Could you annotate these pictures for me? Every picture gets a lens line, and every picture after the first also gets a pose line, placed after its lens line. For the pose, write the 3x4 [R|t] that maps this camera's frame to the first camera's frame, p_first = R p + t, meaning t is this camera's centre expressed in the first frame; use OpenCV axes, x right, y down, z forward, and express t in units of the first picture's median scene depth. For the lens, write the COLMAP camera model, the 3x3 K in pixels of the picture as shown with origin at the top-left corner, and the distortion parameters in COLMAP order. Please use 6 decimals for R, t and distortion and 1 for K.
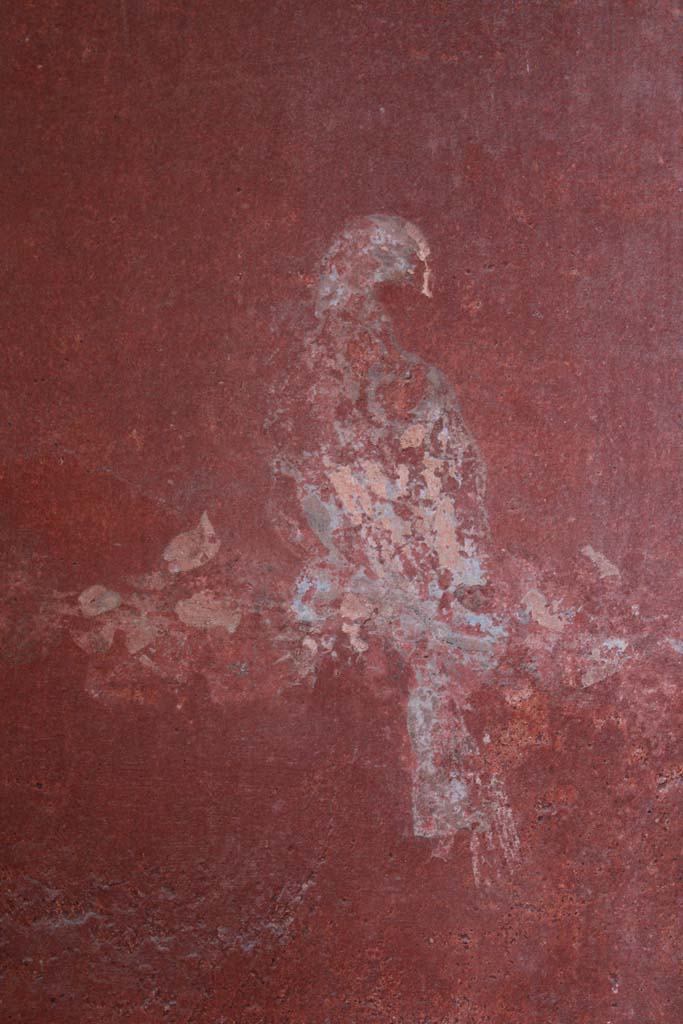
lens RADIAL K [[2041.9, 0, 341.4], [0, 2041.9, 512.5], [0, 0, 1]] dist [-0.005661, 0.000000]
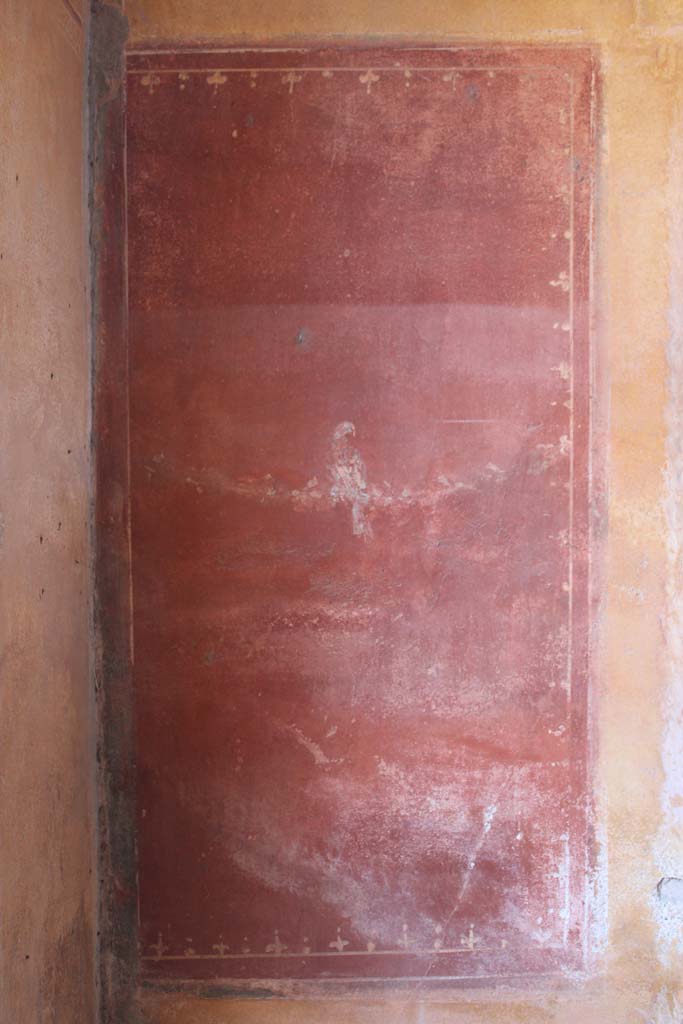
lens RADIAL K [[1338.6, 0, 341.2], [0, 1338.6, 510.7], [0, 0, 1]] dist [-0.026703, 0.000000]
pose [[0.999572, -0.019417, -0.021871, 0.081356], [0.019613, 0.999769, 0.008800, 0.062689], [0.021695, -0.009225, 0.999722, -2.603911]]
